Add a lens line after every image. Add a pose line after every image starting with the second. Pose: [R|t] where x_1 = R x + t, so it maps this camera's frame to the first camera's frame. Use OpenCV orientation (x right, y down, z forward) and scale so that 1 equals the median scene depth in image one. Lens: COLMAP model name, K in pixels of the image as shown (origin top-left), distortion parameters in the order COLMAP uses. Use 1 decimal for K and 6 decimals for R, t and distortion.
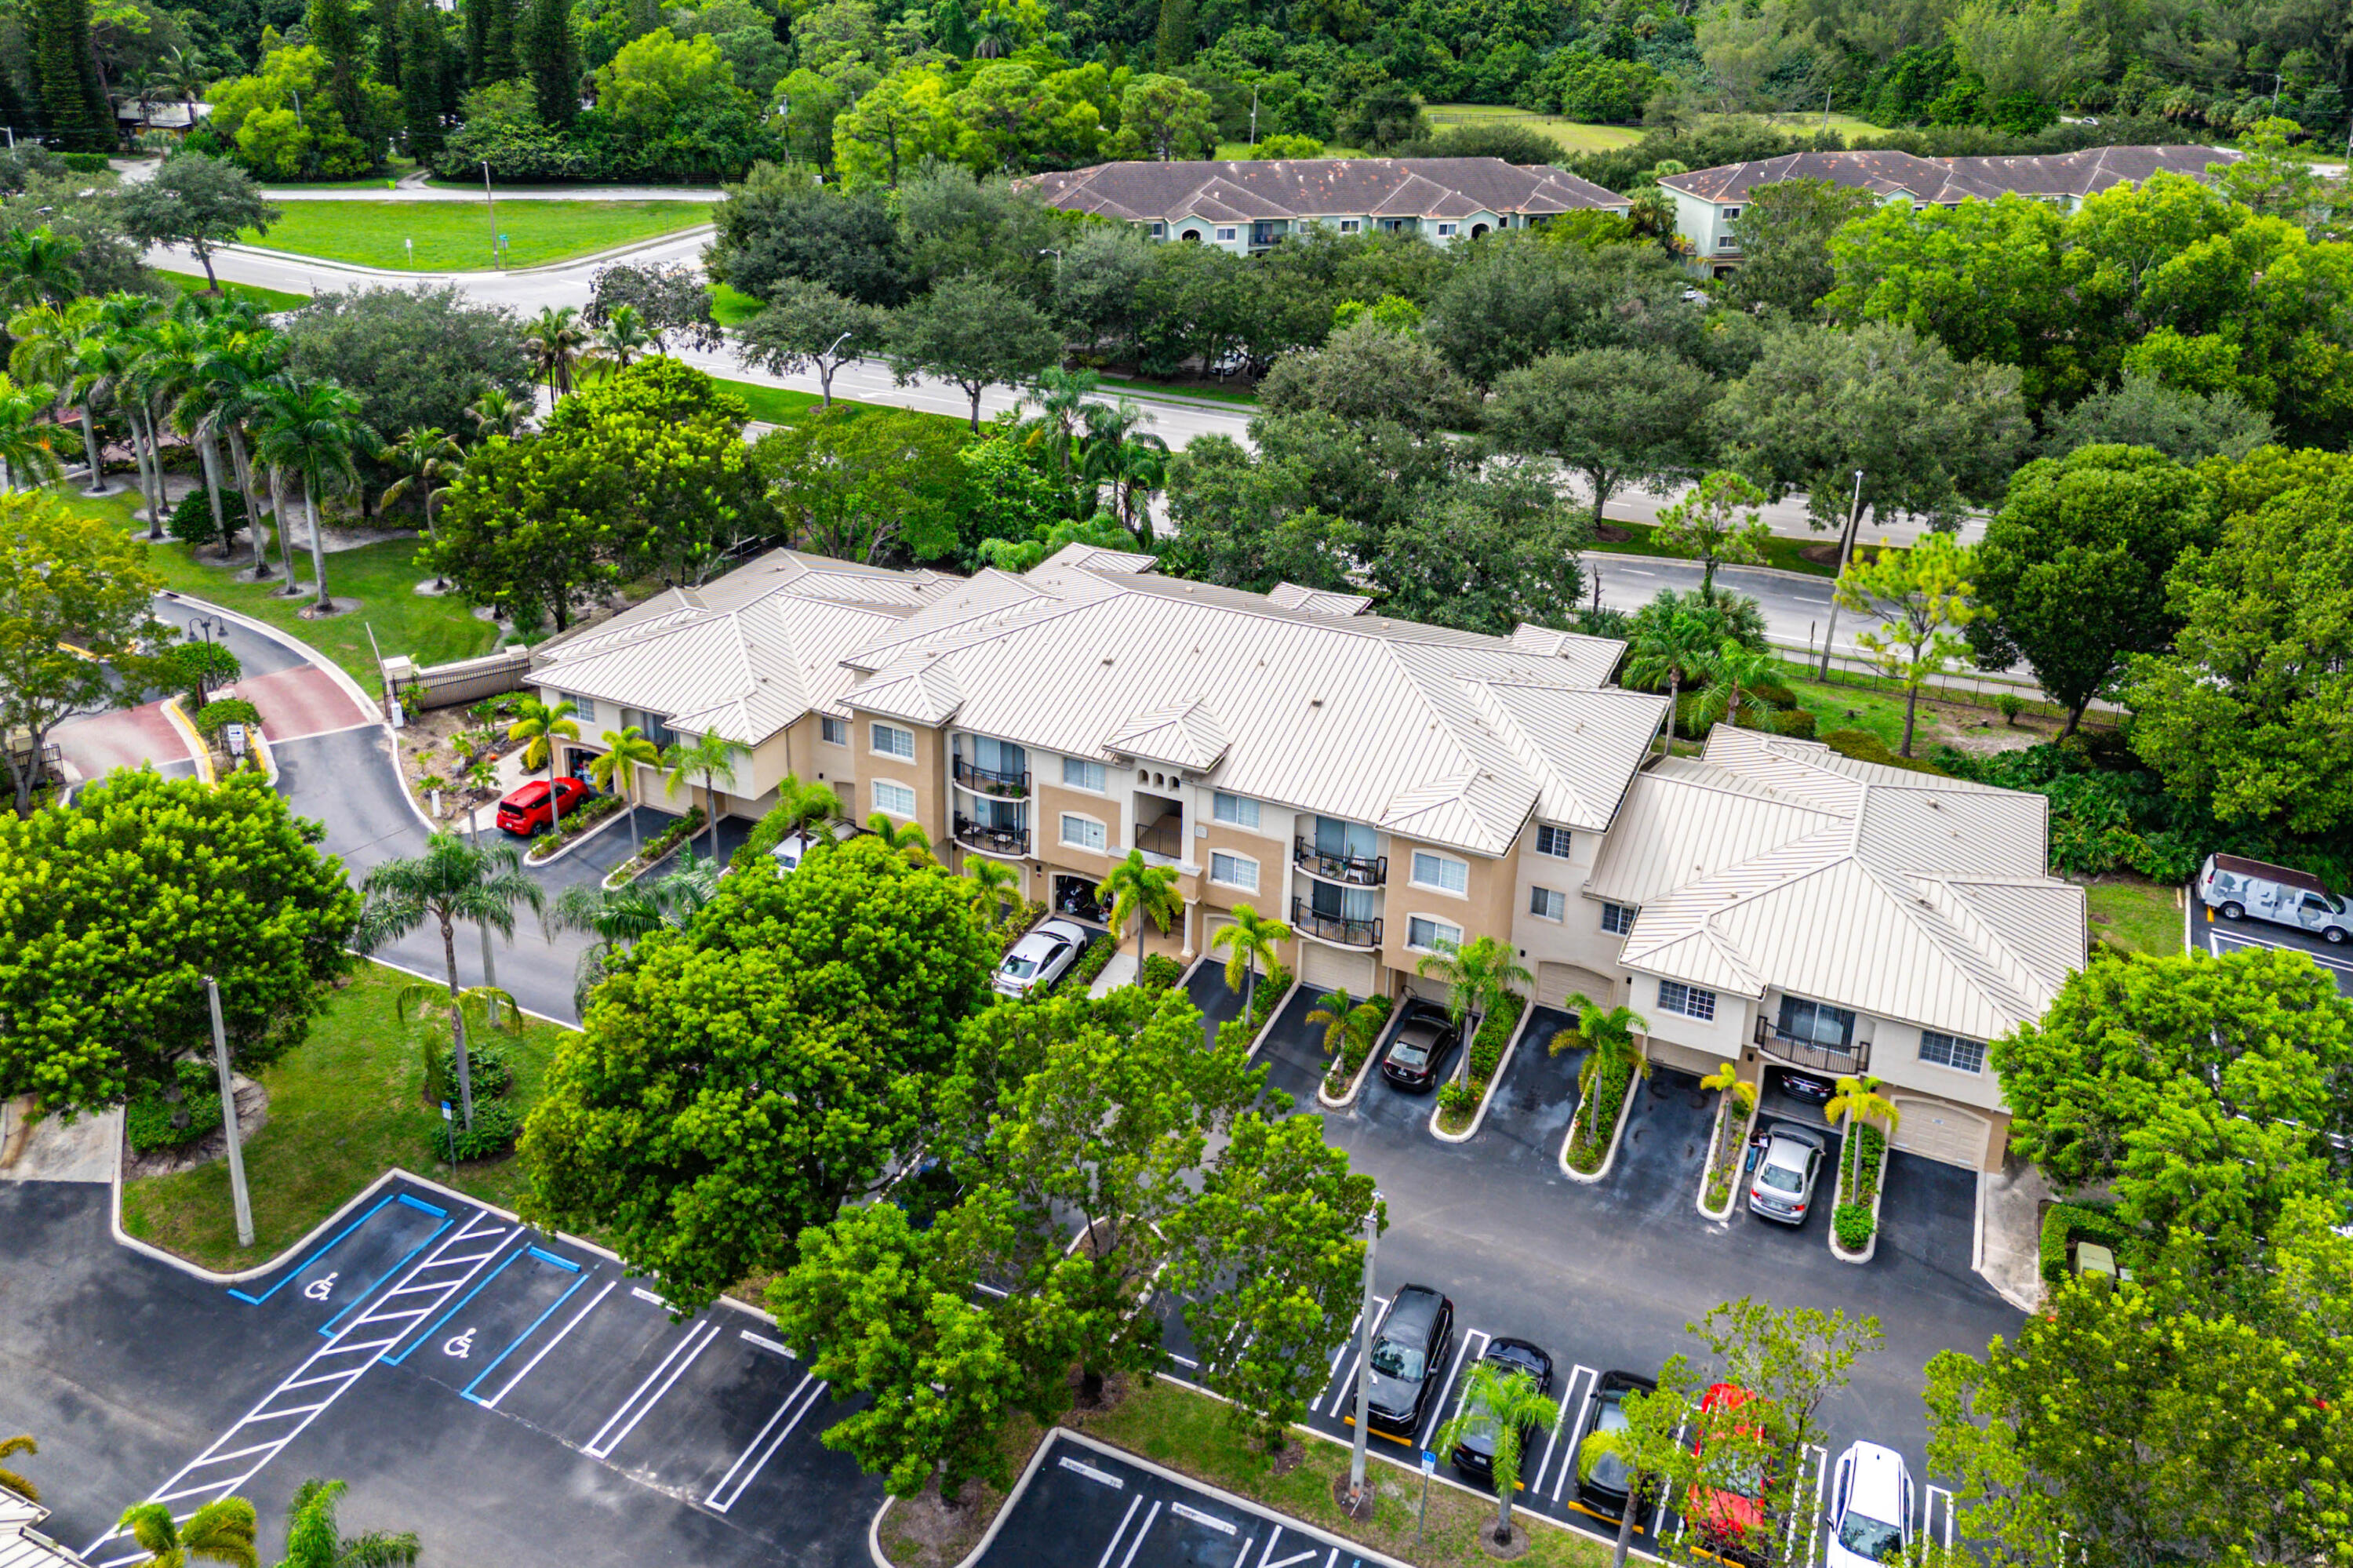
lens RADIAL K [[1713.3, 0, 1177.6], [0, 1713.3, 708.9], [0, 0, 1]] dist [0.024678, 0.001848]
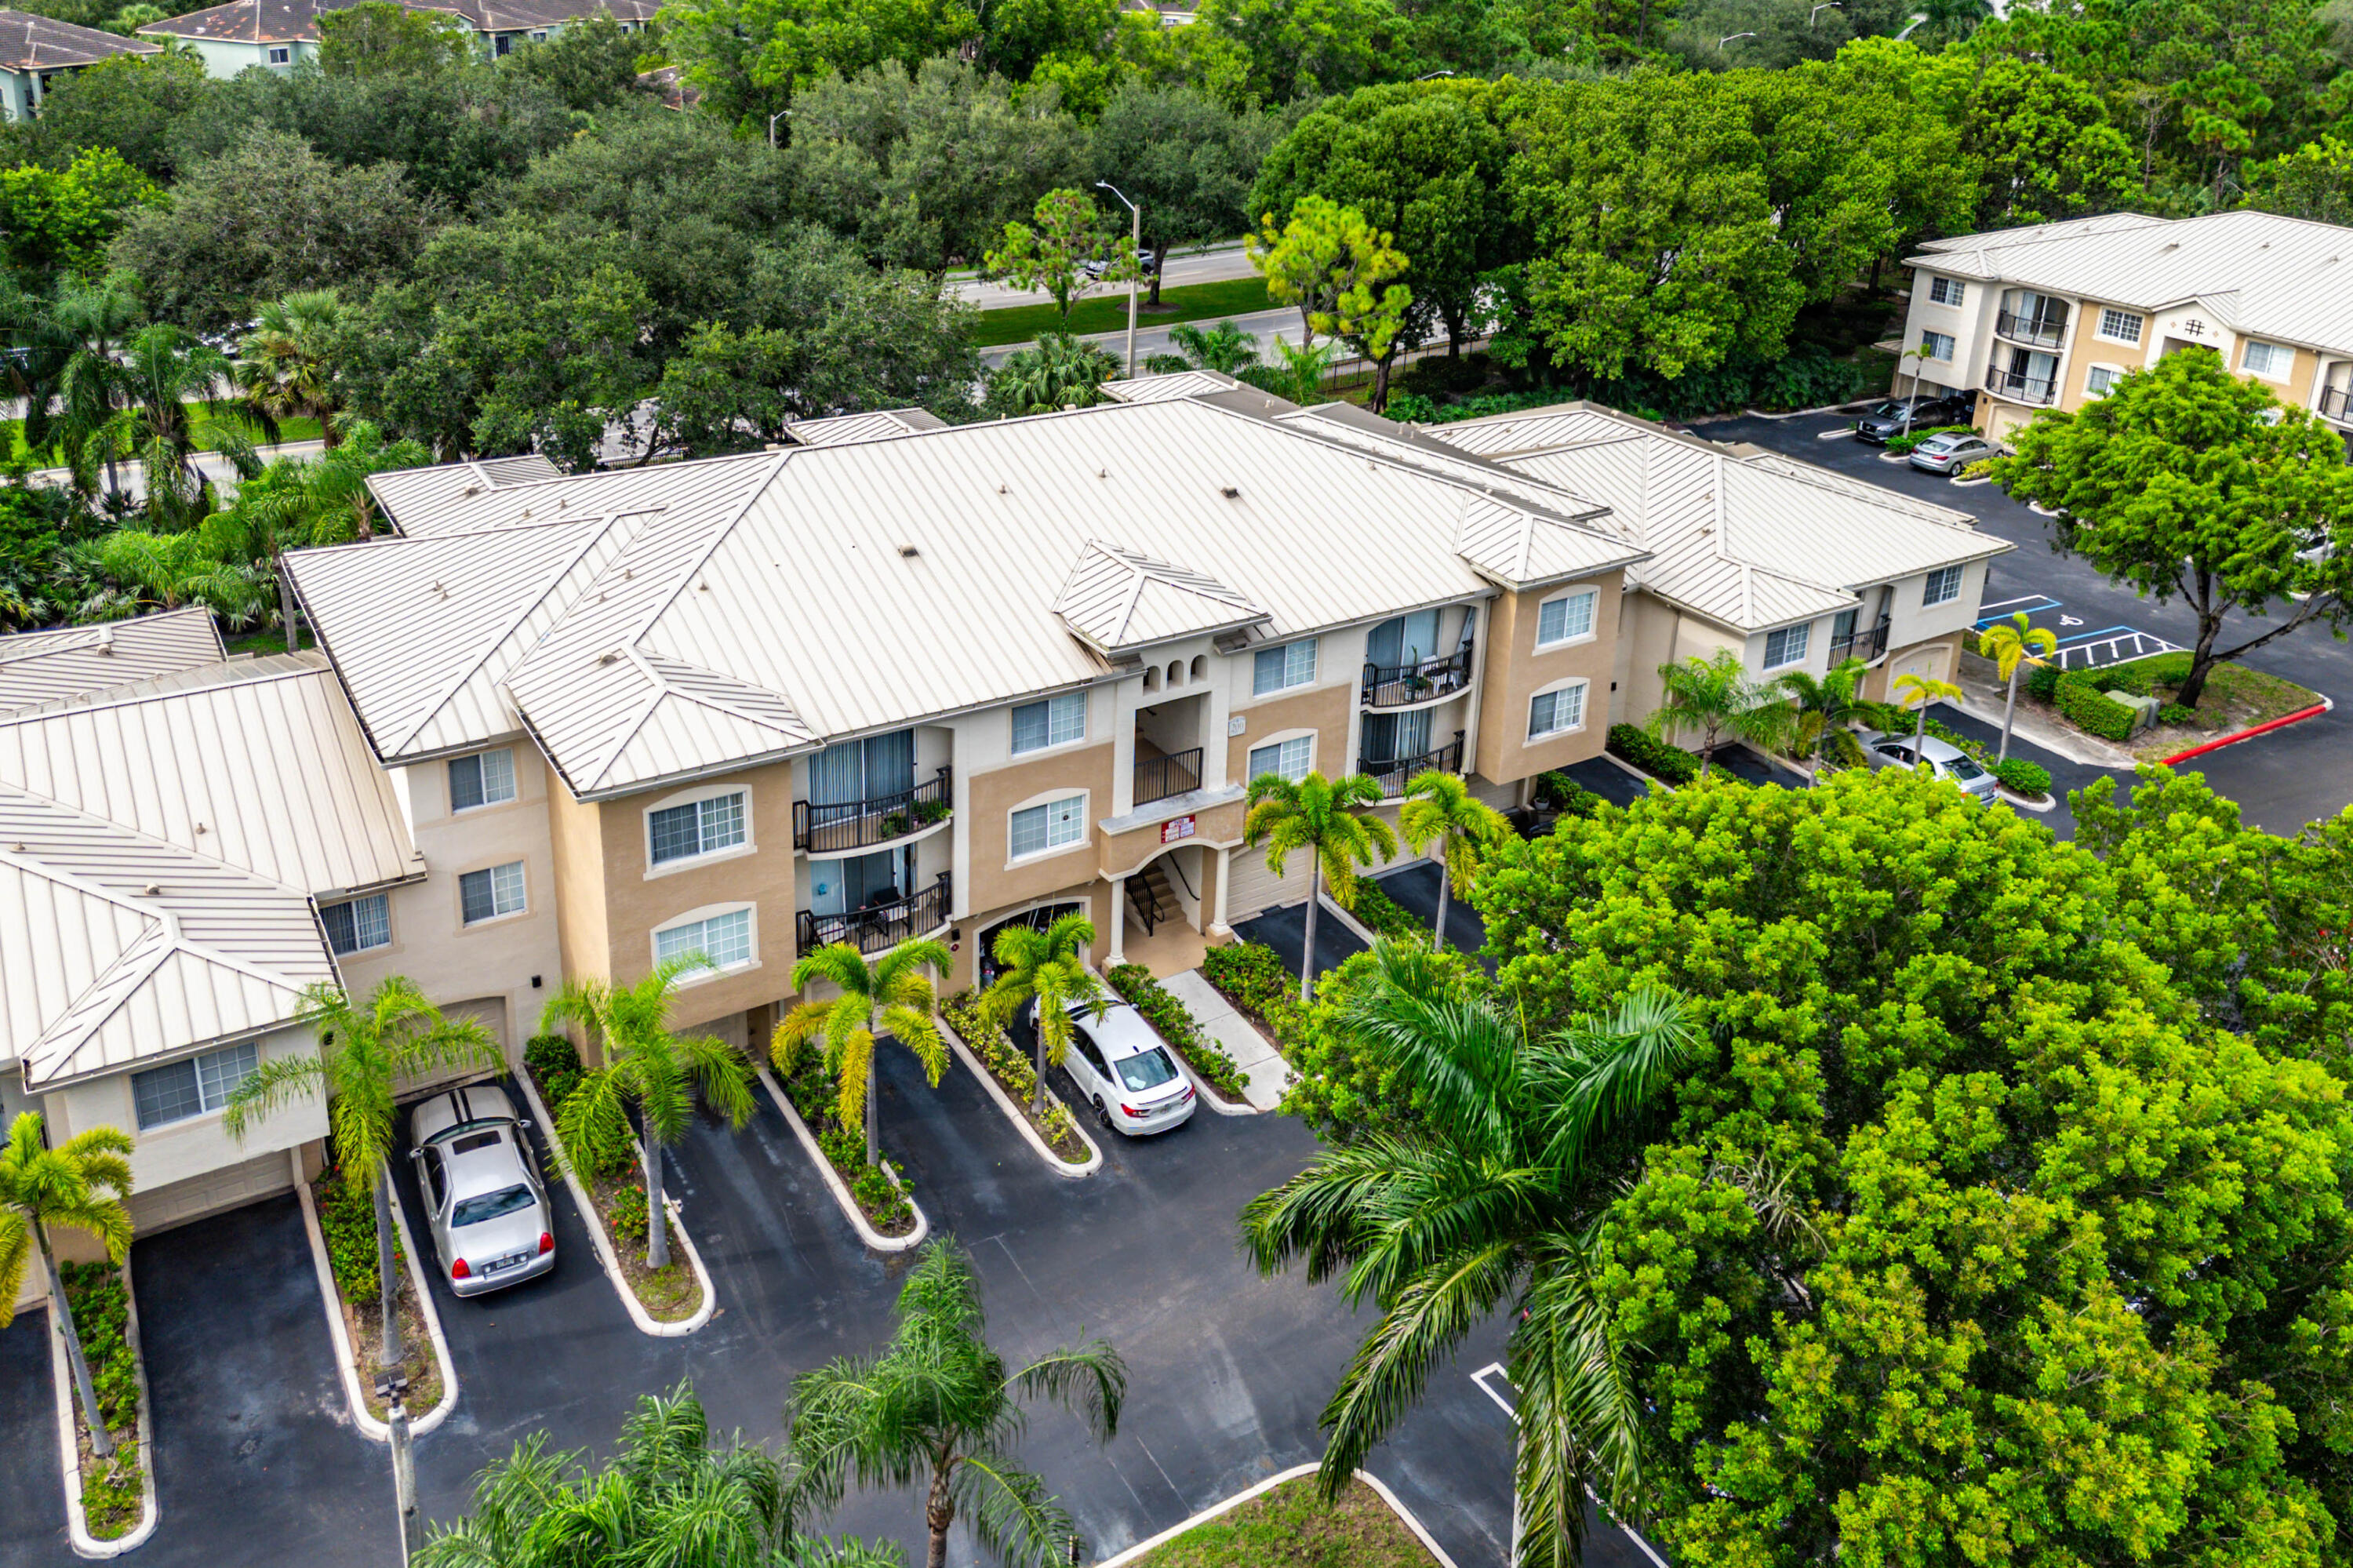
lens RADIAL K [[1743.4, 0, 1150.6], [0, 1743.4, 692.4], [0, 0, 1]] dist [0.009642, 0.004818]
pose [[0.550922, -0.352304, 0.756549, -0.452603], [0.342160, 0.922186, 0.180274, -0.061075], [-0.761190, 0.159544, 0.628598, 0.588887]]
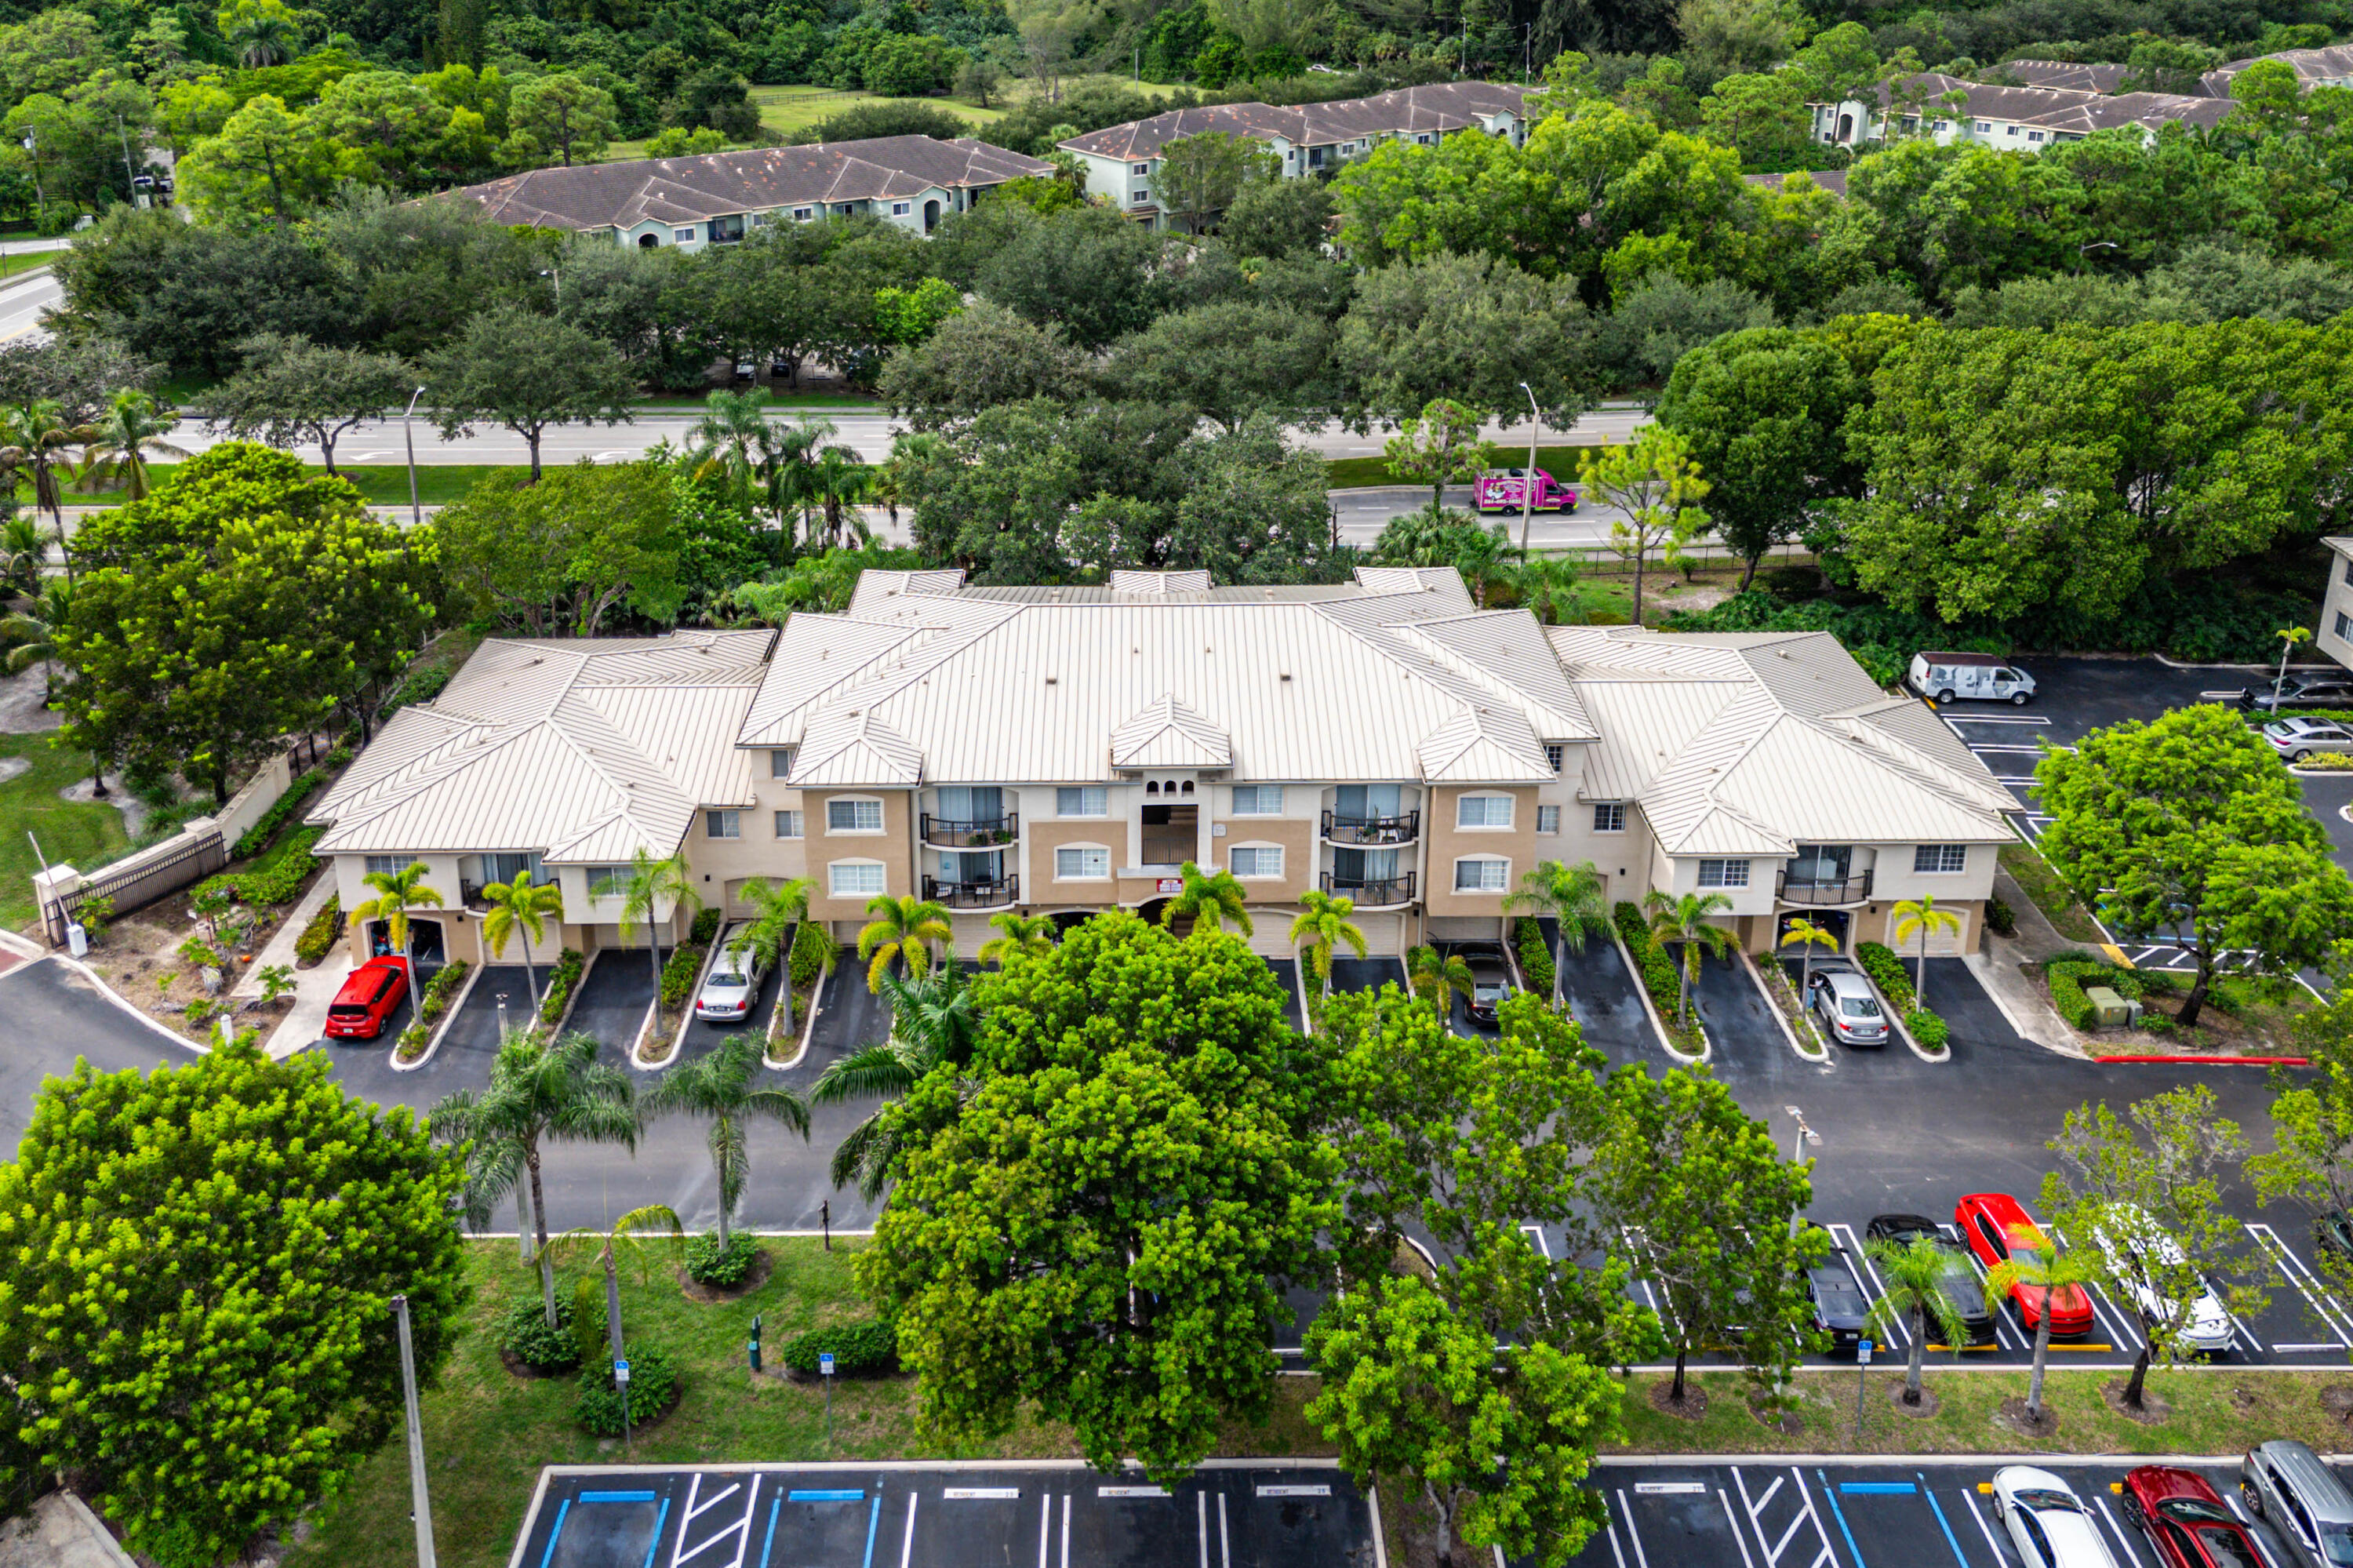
lens RADIAL K [[1739.9, 0, 1138.8], [0, 1739.9, 604.3], [0, 0, 1]] dist [0.008072, -0.003975]
pose [[0.904573, -0.184351, 0.384400, -0.360740], [0.201519, 0.979474, -0.004478, -0.055208], [-0.375684, 0.081514, 0.923156, 0.093512]]
